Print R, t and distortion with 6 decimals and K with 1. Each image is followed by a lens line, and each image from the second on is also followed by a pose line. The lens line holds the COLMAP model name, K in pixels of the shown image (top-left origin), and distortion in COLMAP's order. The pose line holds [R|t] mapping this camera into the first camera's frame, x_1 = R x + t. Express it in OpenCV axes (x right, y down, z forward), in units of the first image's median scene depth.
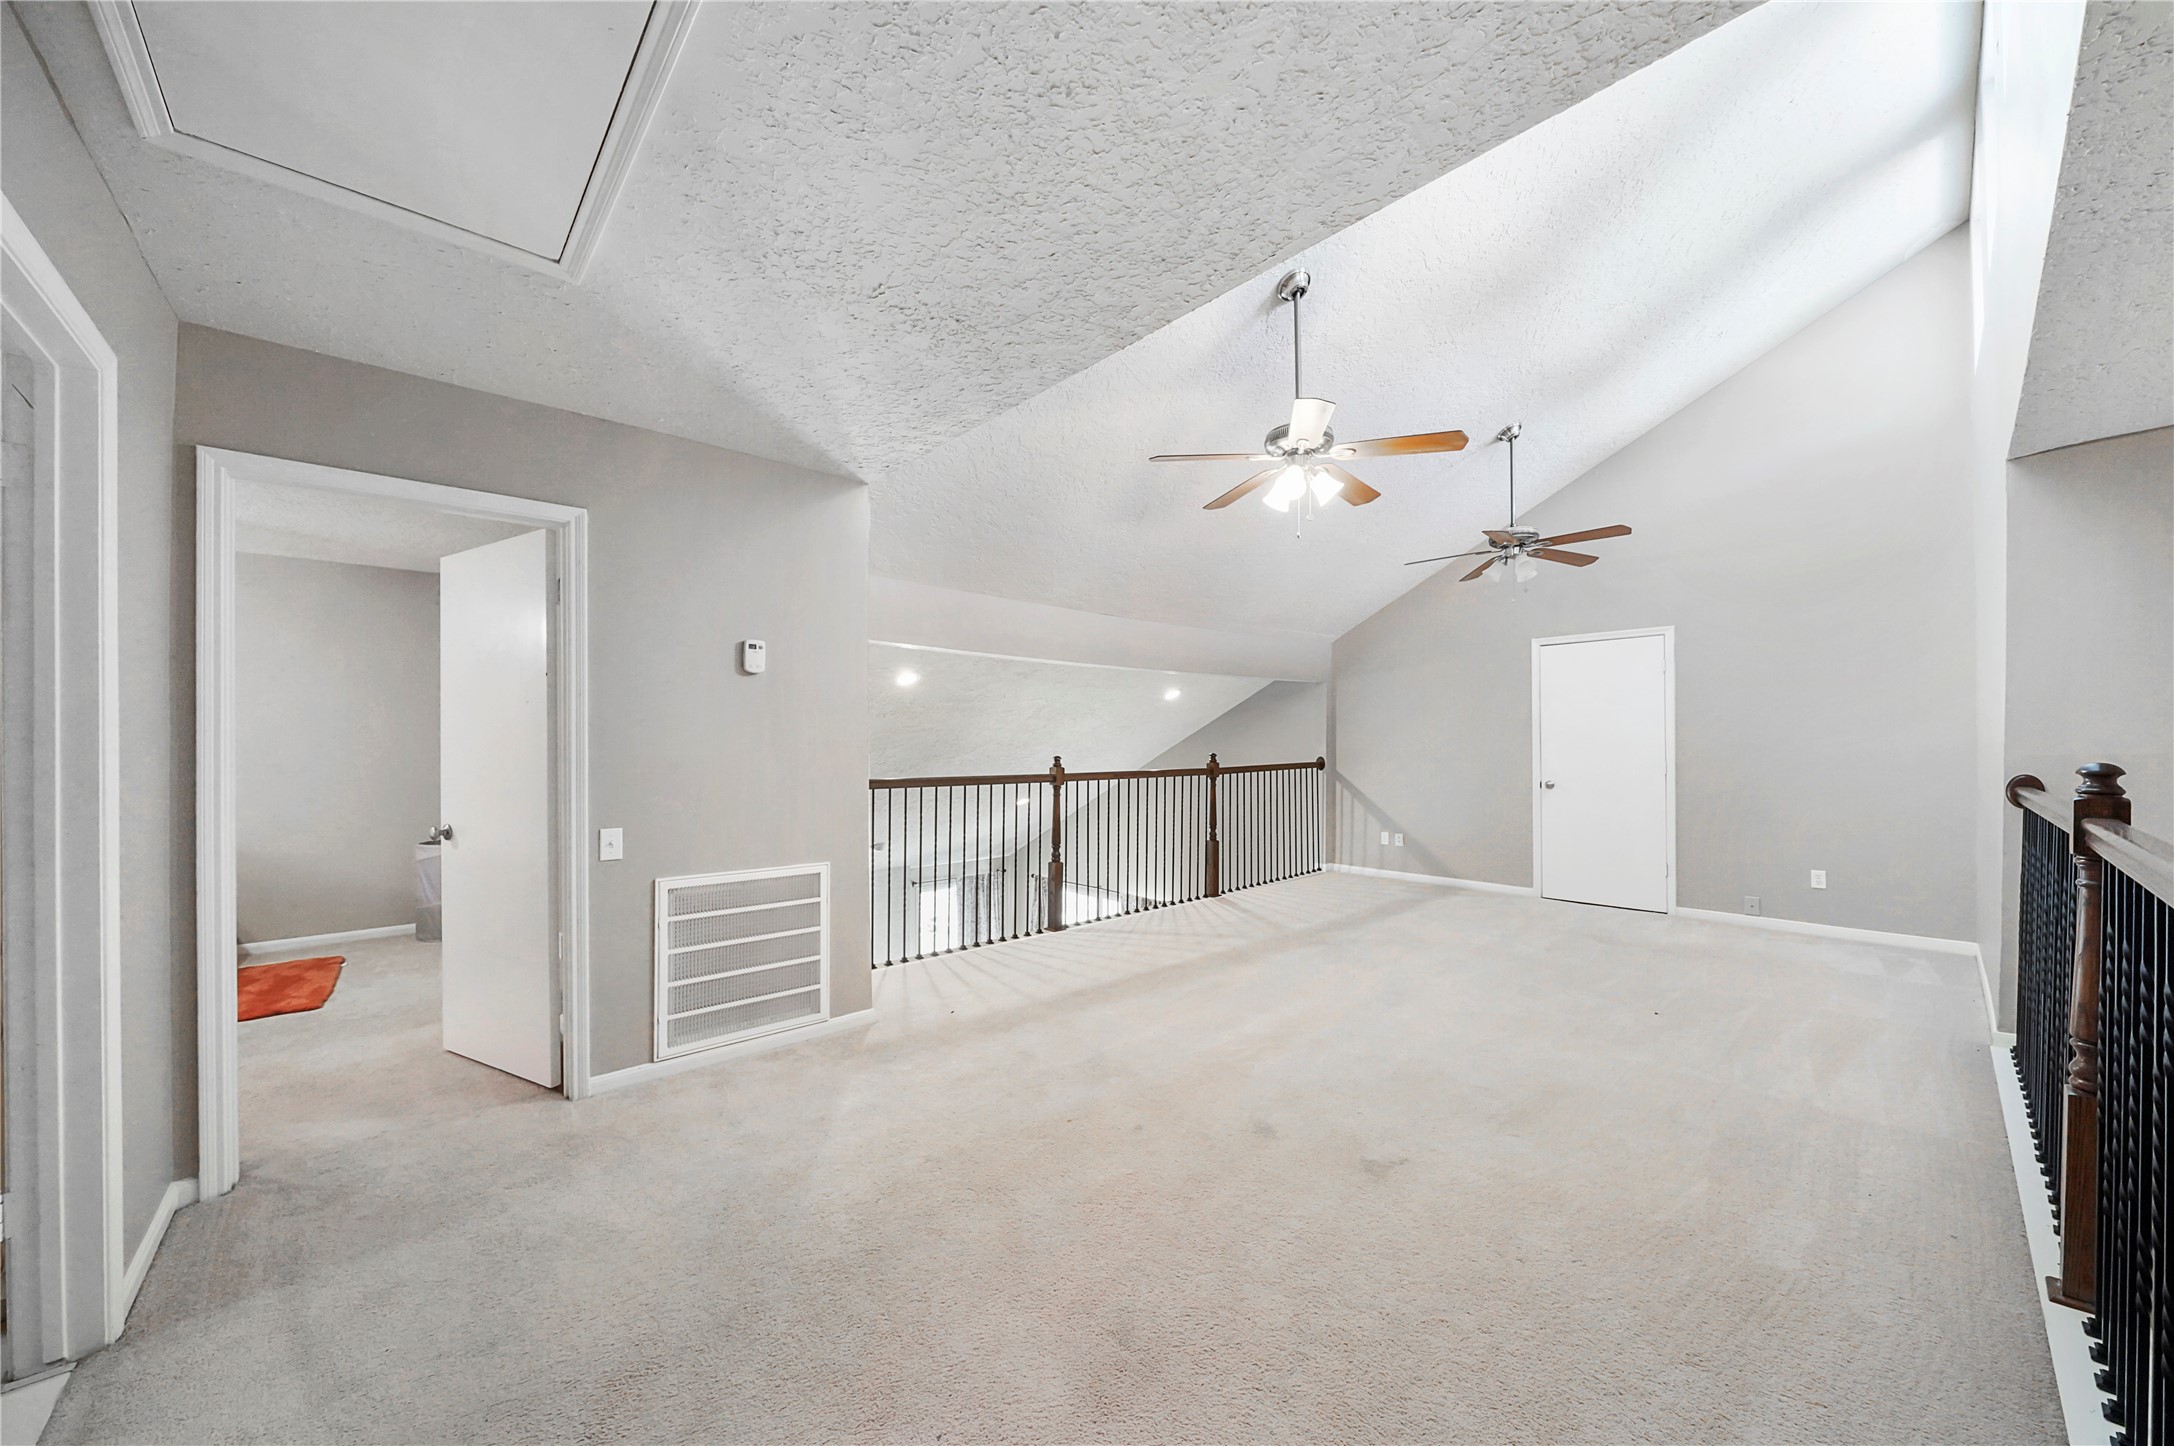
lens RADIAL K [[769.9, 0, 1079.6], [0, 769.9, 745.0], [0, 0, 1]] dist [-0.000743, -0.000087]
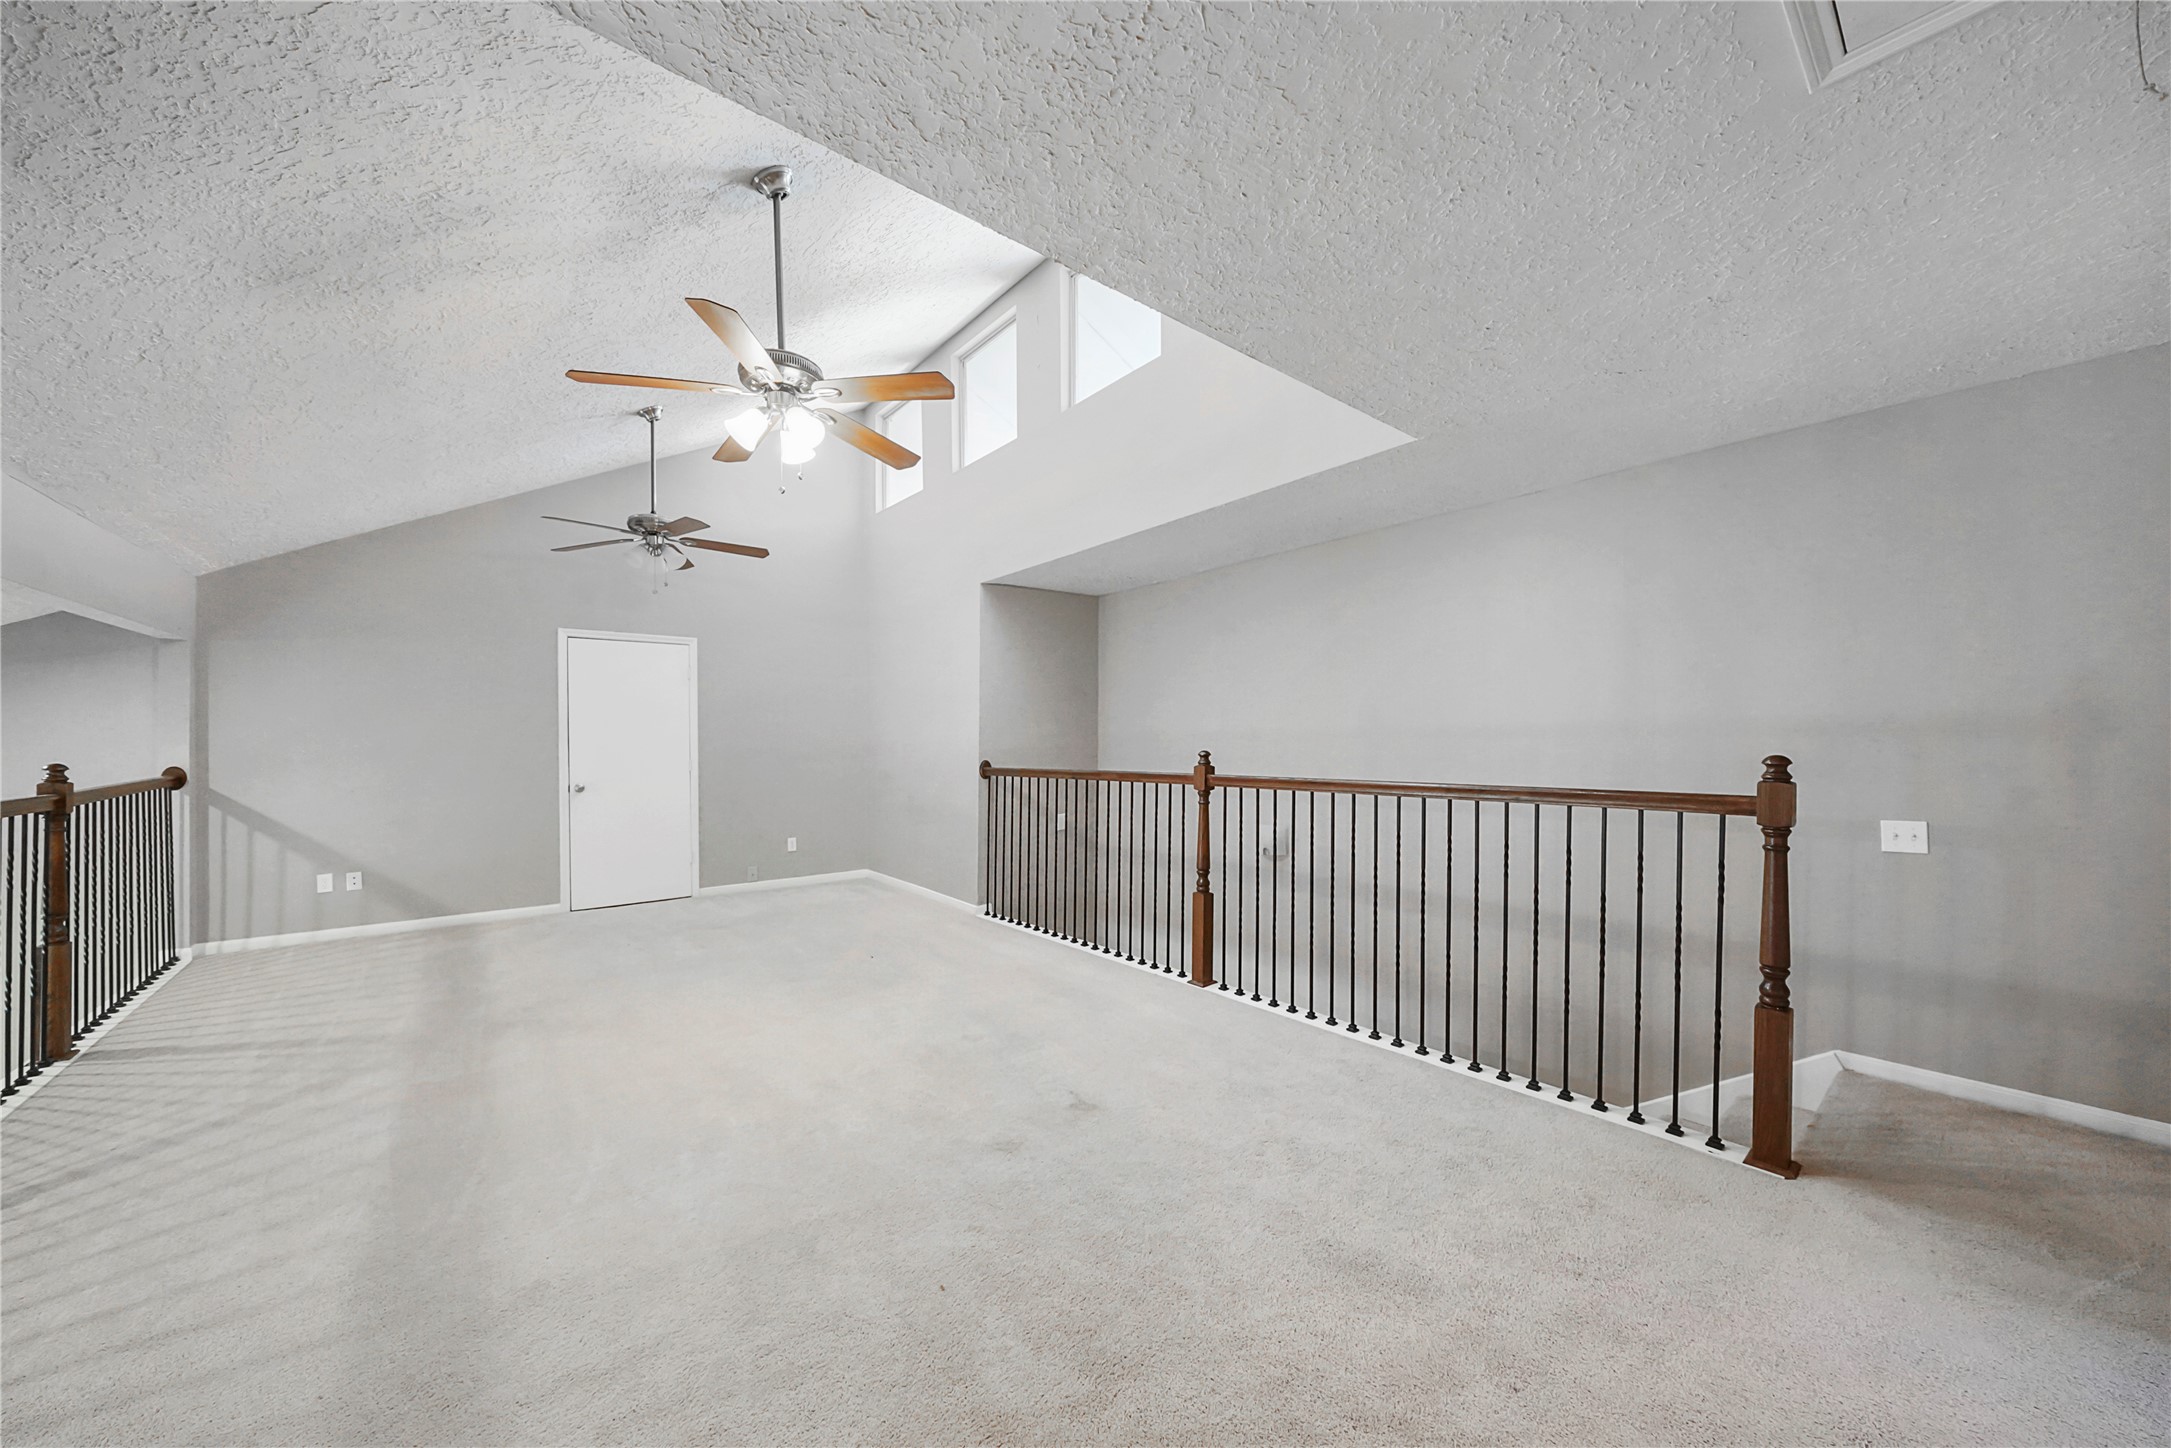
lens RADIAL K [[768.8, 0, 1078.1], [0, 768.8, 746.0], [0, 0, 1]] dist [-0.000743, -0.000087]
pose [[0.050316, -0.001605, 0.998732, -0.317136], [0.003781, 0.999992, 0.001416, 0.002010], [-0.998726, 0.003705, 0.050321, 0.385839]]
